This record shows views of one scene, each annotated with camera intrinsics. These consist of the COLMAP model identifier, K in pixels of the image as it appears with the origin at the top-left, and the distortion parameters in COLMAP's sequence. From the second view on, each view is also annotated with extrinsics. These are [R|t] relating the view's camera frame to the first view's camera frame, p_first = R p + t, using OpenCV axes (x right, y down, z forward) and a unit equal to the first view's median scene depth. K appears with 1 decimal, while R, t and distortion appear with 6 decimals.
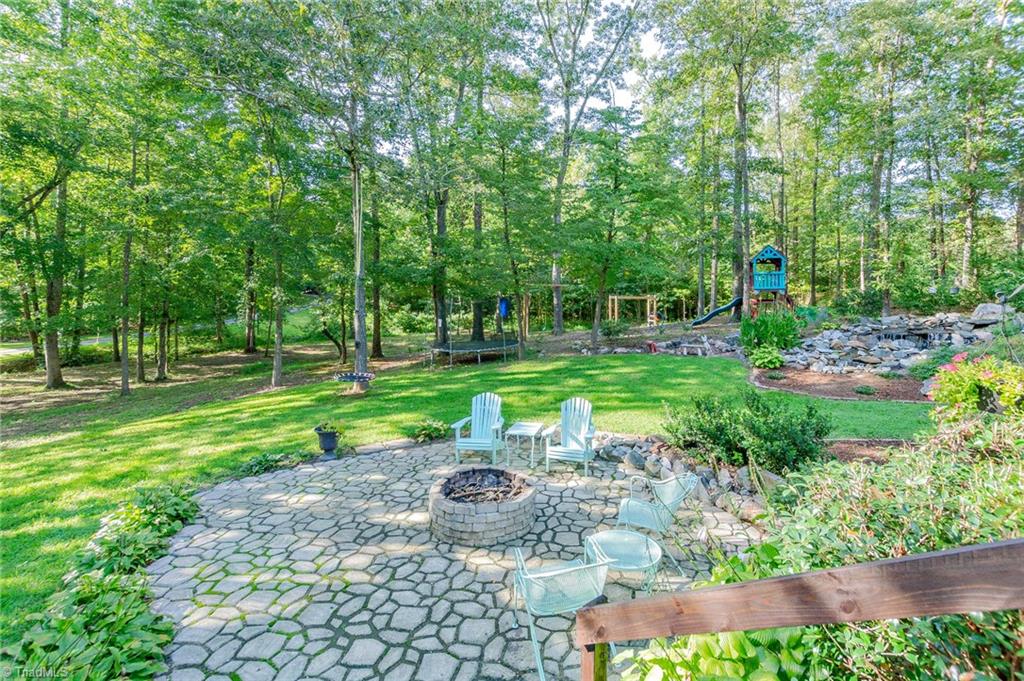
lens RADIAL K [[457.3, 0, 523.4], [0, 457.3, 289.6], [0, 0, 1]] dist [0.007144, -0.000632]
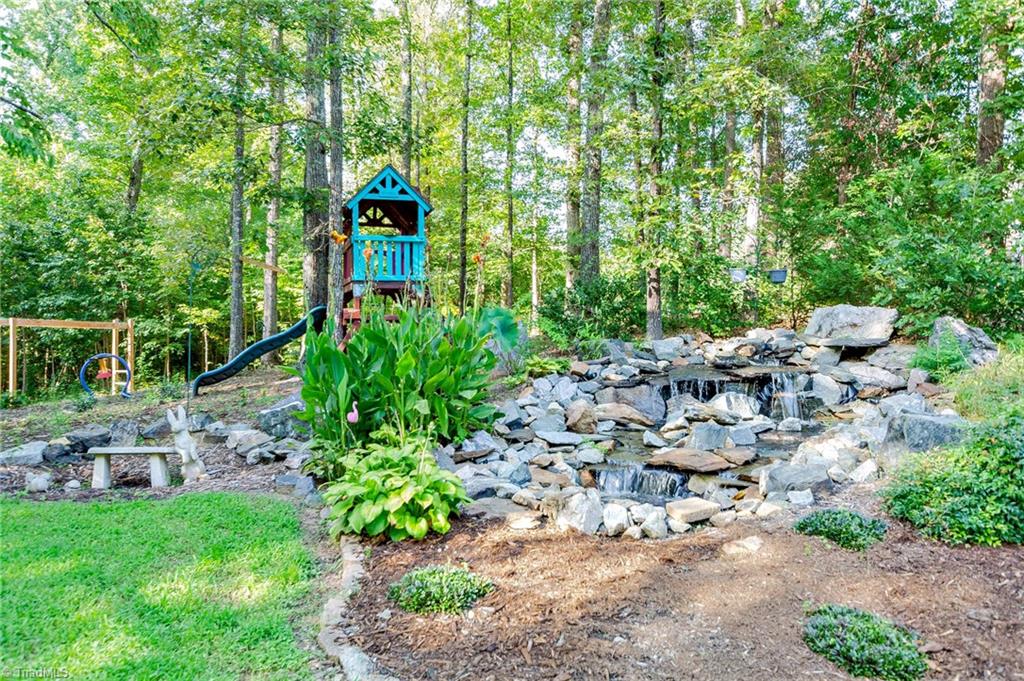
lens RADIAL K [[804.6, 0, 513.3], [0, 804.6, 341.2], [0, 0, 1]] dist [-0.001321, 0.000901]
pose [[0.790003, 0.008261, 0.613048, 0.281911], [-0.010848, 0.999941, 0.000505, 0.063479], [-0.613007, -0.007050, 0.790046, 0.551990]]
